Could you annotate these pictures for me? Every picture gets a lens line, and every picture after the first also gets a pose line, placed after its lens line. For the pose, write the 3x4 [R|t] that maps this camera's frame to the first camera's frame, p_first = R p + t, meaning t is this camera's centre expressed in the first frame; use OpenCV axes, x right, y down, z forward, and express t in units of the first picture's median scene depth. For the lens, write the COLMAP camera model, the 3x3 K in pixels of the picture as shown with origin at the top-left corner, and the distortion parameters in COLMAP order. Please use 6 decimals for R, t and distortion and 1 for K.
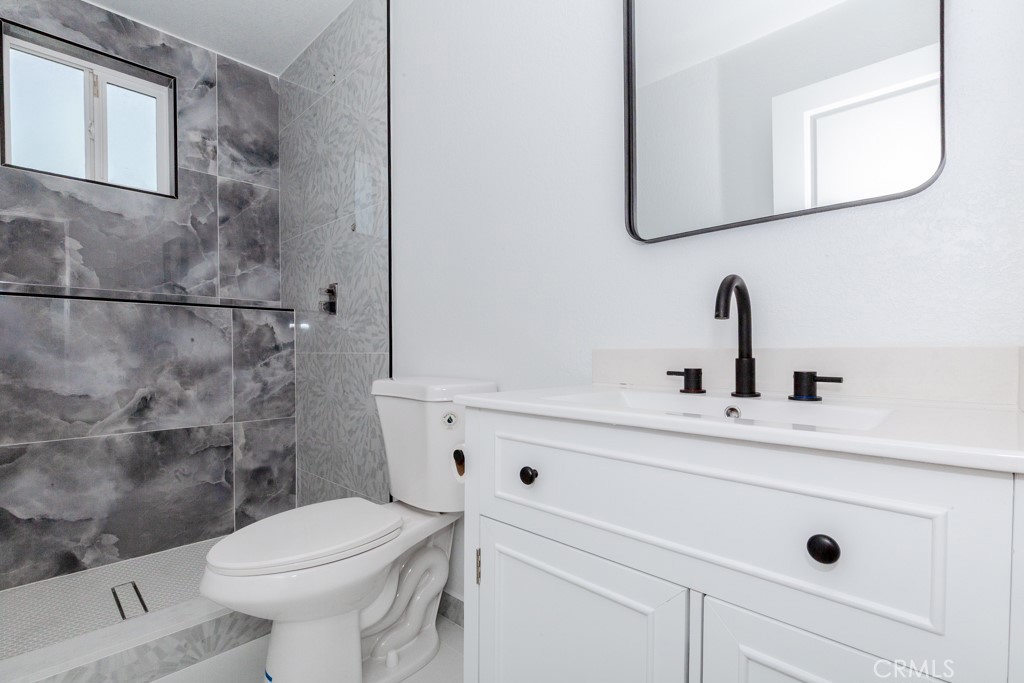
lens RADIAL K [[463.9, 0, 509.7], [0, 463.9, 346.5], [0, 0, 1]] dist [0.006324, -0.000852]
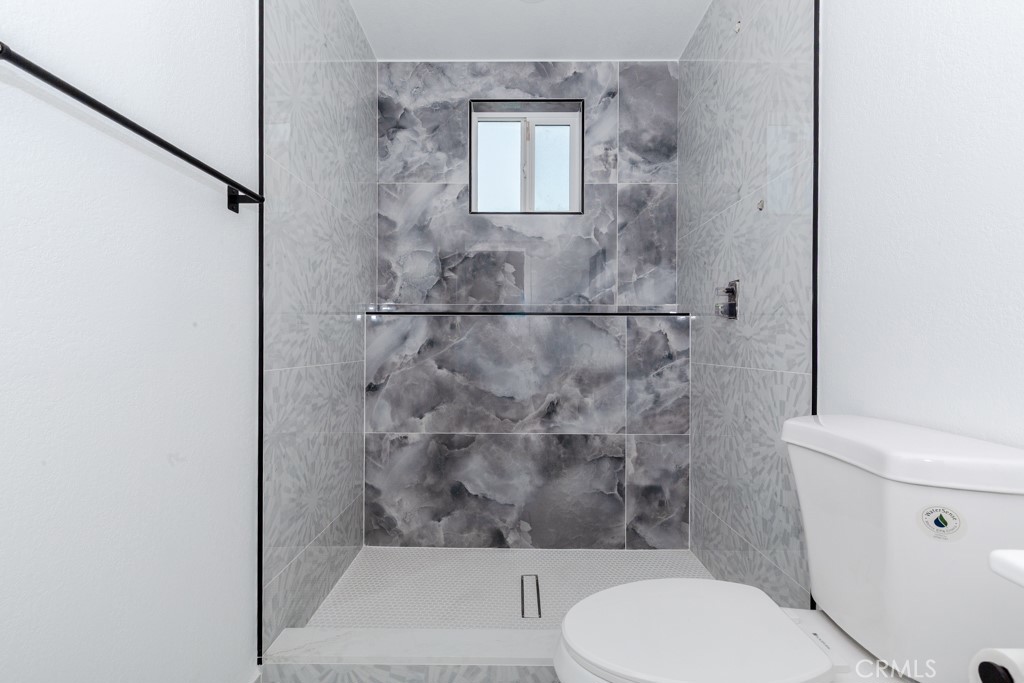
lens RADIAL K [[463.9, 0, 511.8], [0, 463.9, 344.0], [0, 0, 1]] dist [0.006324, -0.000852]
pose [[0.674560, 0.010883, -0.738139, -0.046233], [-0.006350, 0.999940, 0.008940, -0.033364], [0.738192, -0.001344, 0.674589, 0.185337]]
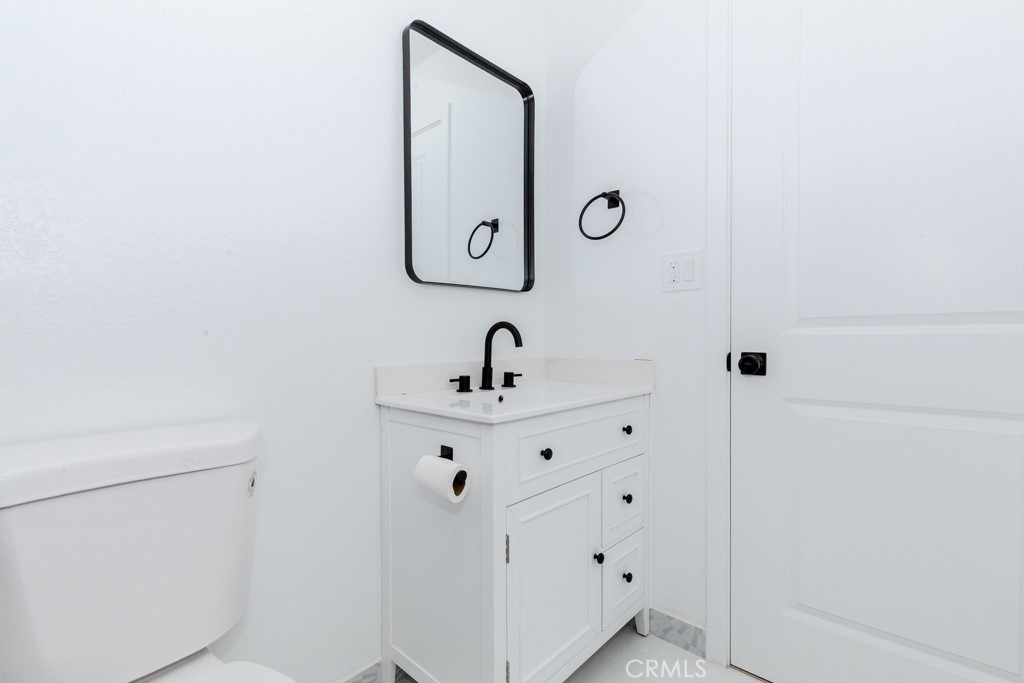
lens RADIAL K [[463.9, 0, 510.5], [0, 463.9, 342.4], [0, 0, 1]] dist [0.006324, -0.000852]
pose [[-0.005004, -0.008536, 0.999951, -0.960225], [-0.005245, 0.999950, 0.008510, -0.064692], [-0.999974, -0.005202, -0.005048, 0.738516]]
